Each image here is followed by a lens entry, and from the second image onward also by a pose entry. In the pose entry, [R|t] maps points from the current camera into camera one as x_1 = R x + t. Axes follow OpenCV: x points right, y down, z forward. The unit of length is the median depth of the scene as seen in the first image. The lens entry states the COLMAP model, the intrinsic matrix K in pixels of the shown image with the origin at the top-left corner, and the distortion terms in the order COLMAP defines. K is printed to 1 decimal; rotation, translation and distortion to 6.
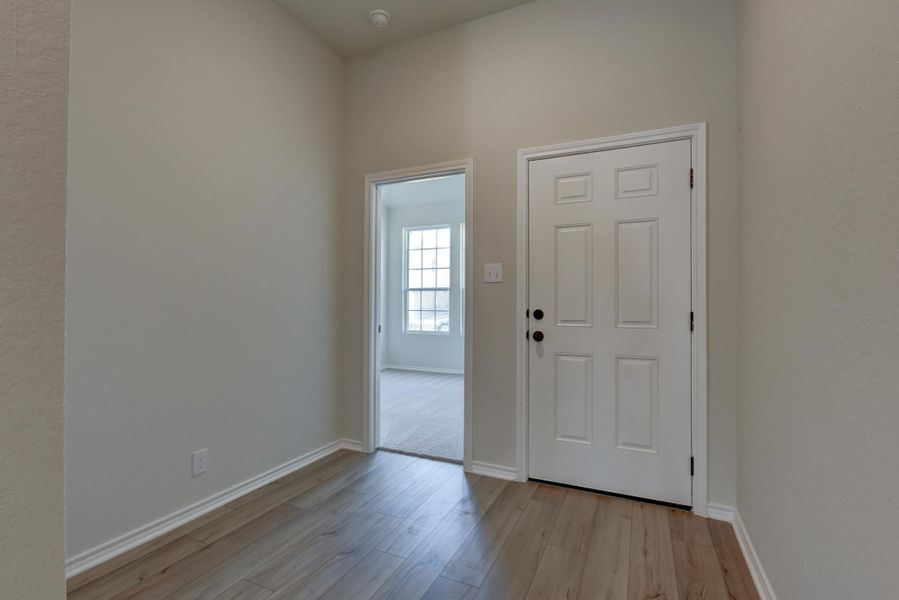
lens RADIAL K [[425.8, 0, 449.5], [0, 425.8, 300.0], [0, 0, 1]] dist [0.010368, 0.000099]
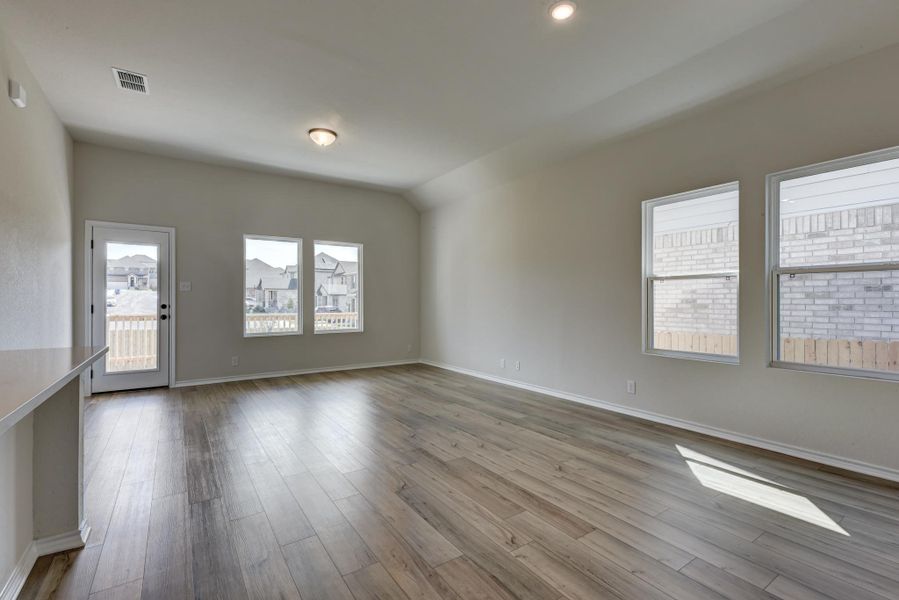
lens RADIAL K [[425.8, 0, 449.5], [0, 425.8, 300.0], [0, 0, 1]] dist [0.010368, 0.000099]
pose [[-0.535561, -0.016414, -0.844337, 0.556450], [-0.001338, 0.999826, -0.018588, 0.015351], [0.844496, -0.008825, -0.535490, 1.077999]]
